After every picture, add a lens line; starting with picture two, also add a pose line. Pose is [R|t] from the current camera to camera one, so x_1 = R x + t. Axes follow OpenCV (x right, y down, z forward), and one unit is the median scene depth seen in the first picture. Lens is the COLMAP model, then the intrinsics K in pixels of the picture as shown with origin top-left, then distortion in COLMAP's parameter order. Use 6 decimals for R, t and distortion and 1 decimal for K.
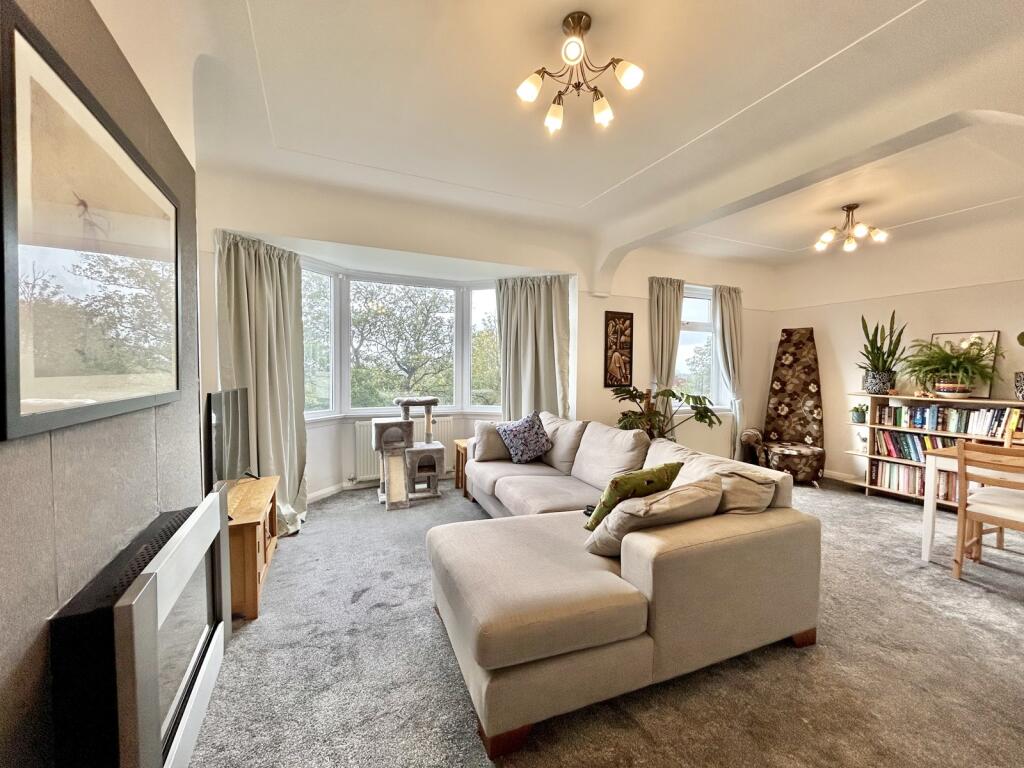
lens RADIAL K [[414.3, 0, 512.0], [0, 414.3, 384.0], [0, 0, 1]] dist [0.002731, 0.000075]
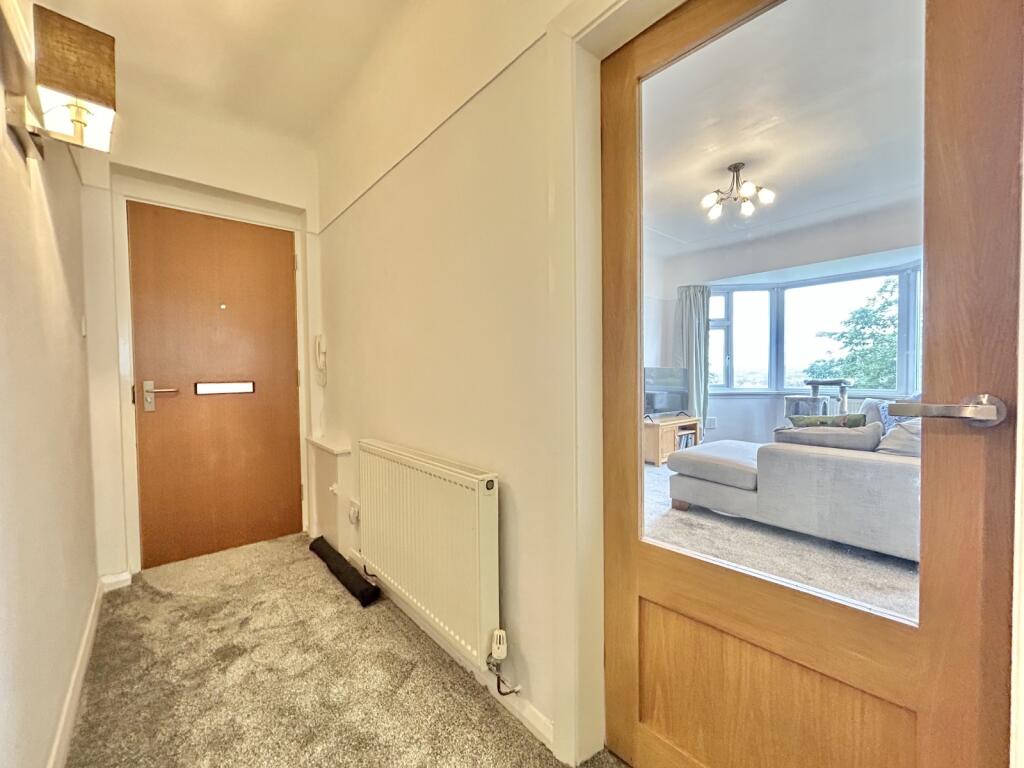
lens RADIAL K [[414.3, 0, 512.0], [0, 414.3, 384.0], [0, 0, 1]] dist [0.002731, 0.000075]
pose [[0.271784, 0.016341, -0.962219, 0.634917], [-0.020778, 0.999722, 0.011109, 0.050485], [0.962134, 0.016974, 0.272048, -0.182708]]
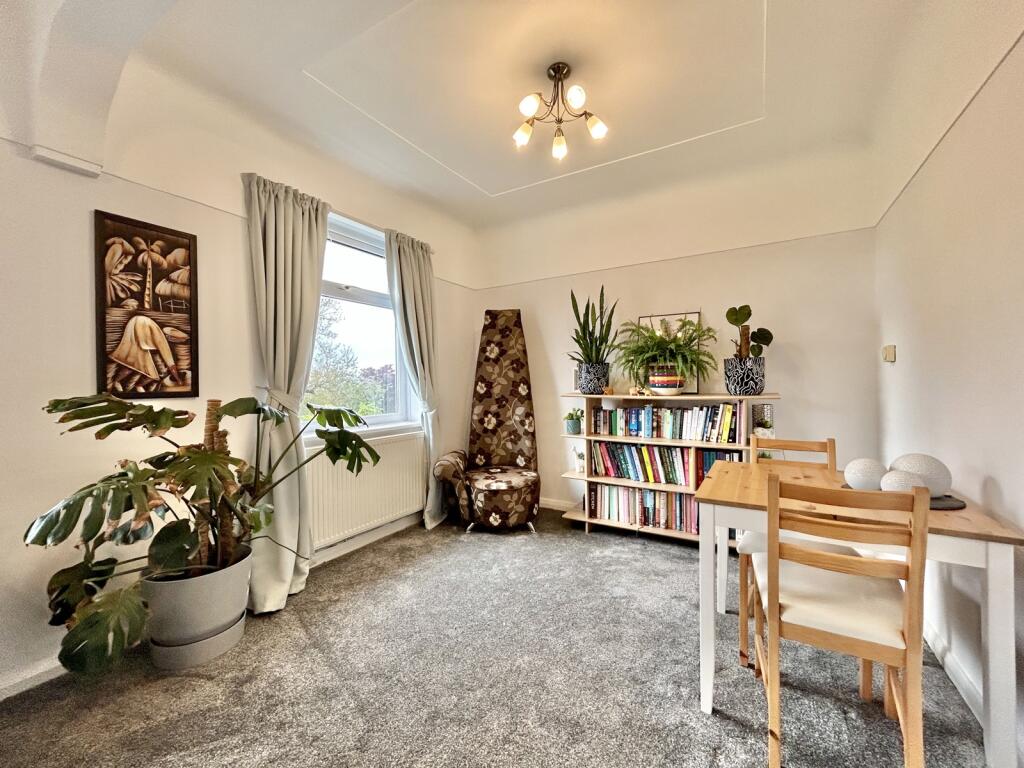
lens RADIAL K [[414.3, 0, 512.0], [0, 414.3, 384.0], [0, 0, 1]] dist [0.002731, 0.000075]
pose [[0.830581, -0.018795, 0.556581, 0.333812], [0.038191, 0.999000, -0.023258, 0.017394], [-0.555587, 0.040574, 0.830468, 0.444248]]
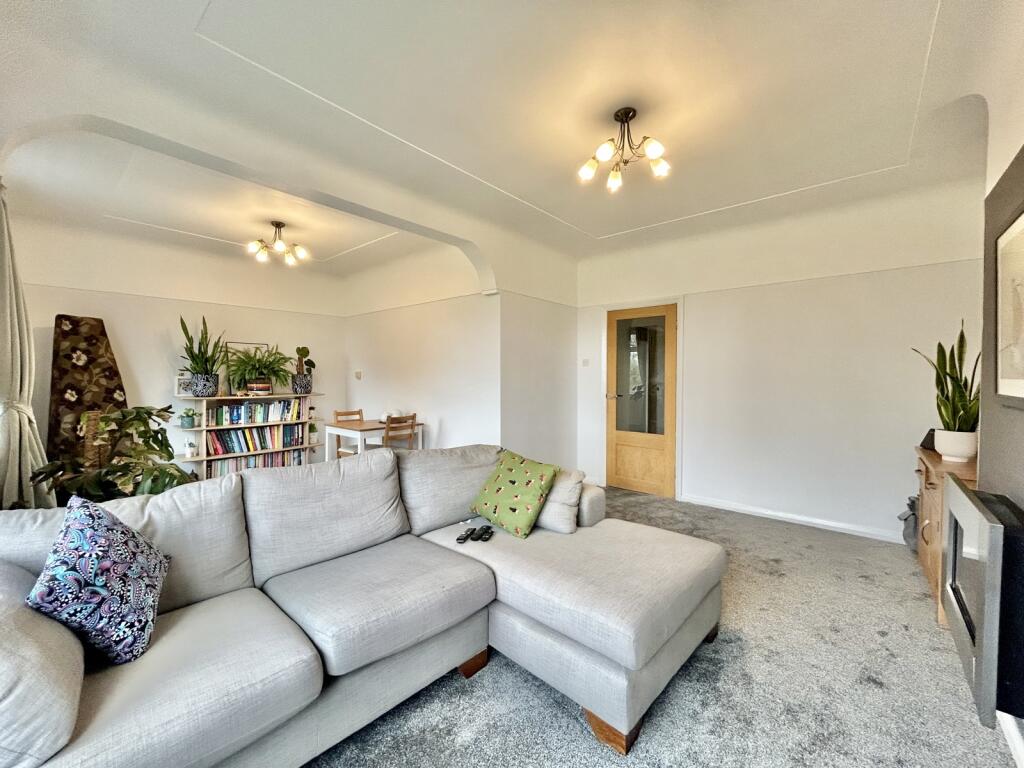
lens RADIAL K [[414.6, 0, 512.0], [0, 414.6, 384.0], [0, 0, 1]] dist [-0.000666, -0.000218]
pose [[-0.410648, -0.025235, 0.911445, -0.346112], [0.031458, 0.998630, 0.041822, -0.025165], [-0.911251, 0.045846, -0.409292, 0.703542]]
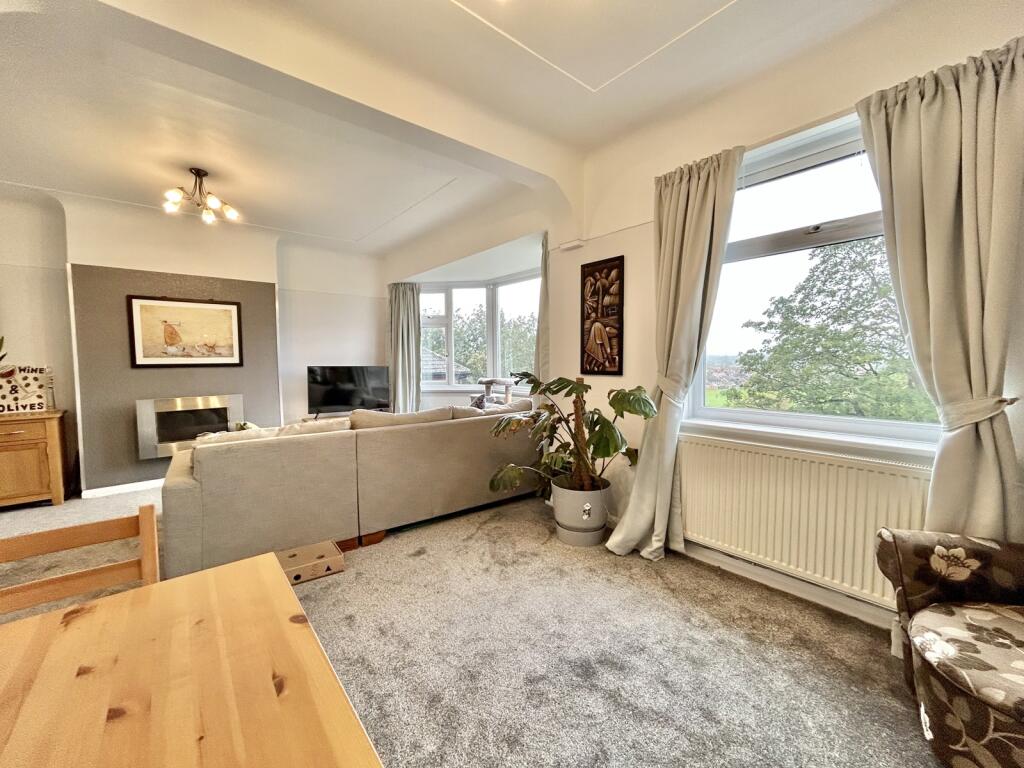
lens RADIAL K [[414.3, 0, 512.0], [0, 414.3, 384.0], [0, 0, 1]] dist [0.002731, 0.000075]
pose [[0.249430, 0.048049, -0.967200, 0.883872], [-0.023609, 0.998773, 0.043529, -0.003036], [0.968105, 0.011977, 0.250259, 0.709811]]
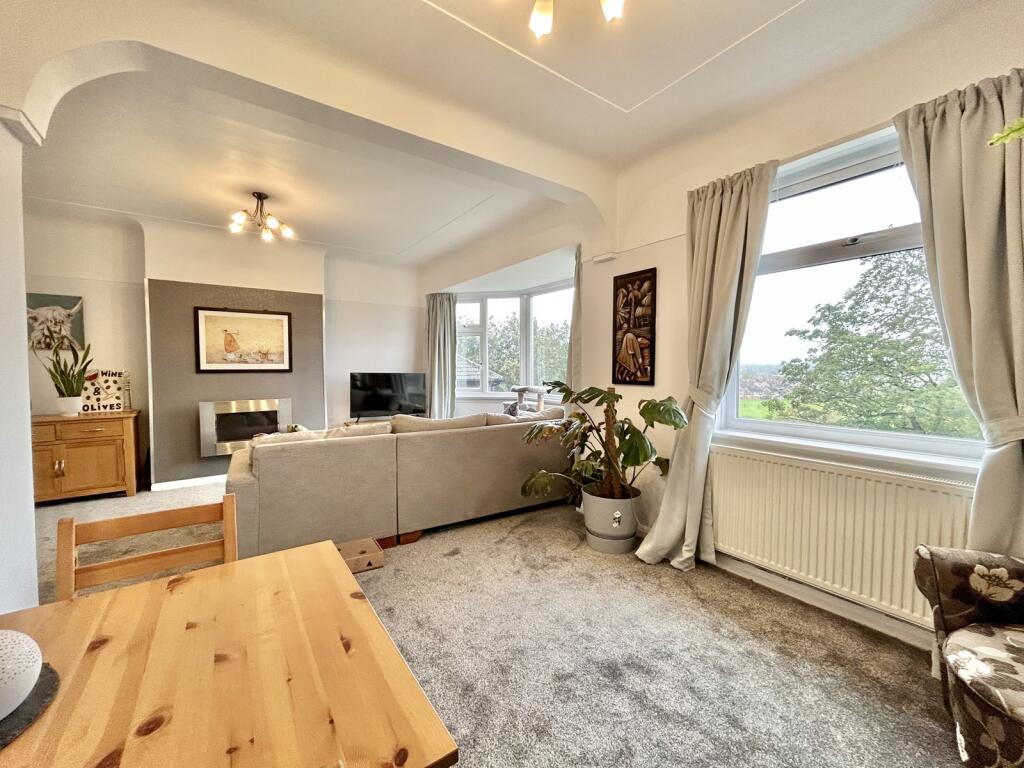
lens RADIAL K [[414.3, 0, 512.0], [0, 414.3, 384.0], [0, 0, 1]] dist [0.002731, 0.000075]
pose [[0.173090, 0.033843, -0.984324, 0.905089], [-0.033435, 0.999035, 0.028469, -0.005878], [0.984338, 0.027983, 0.174054, 0.704101]]
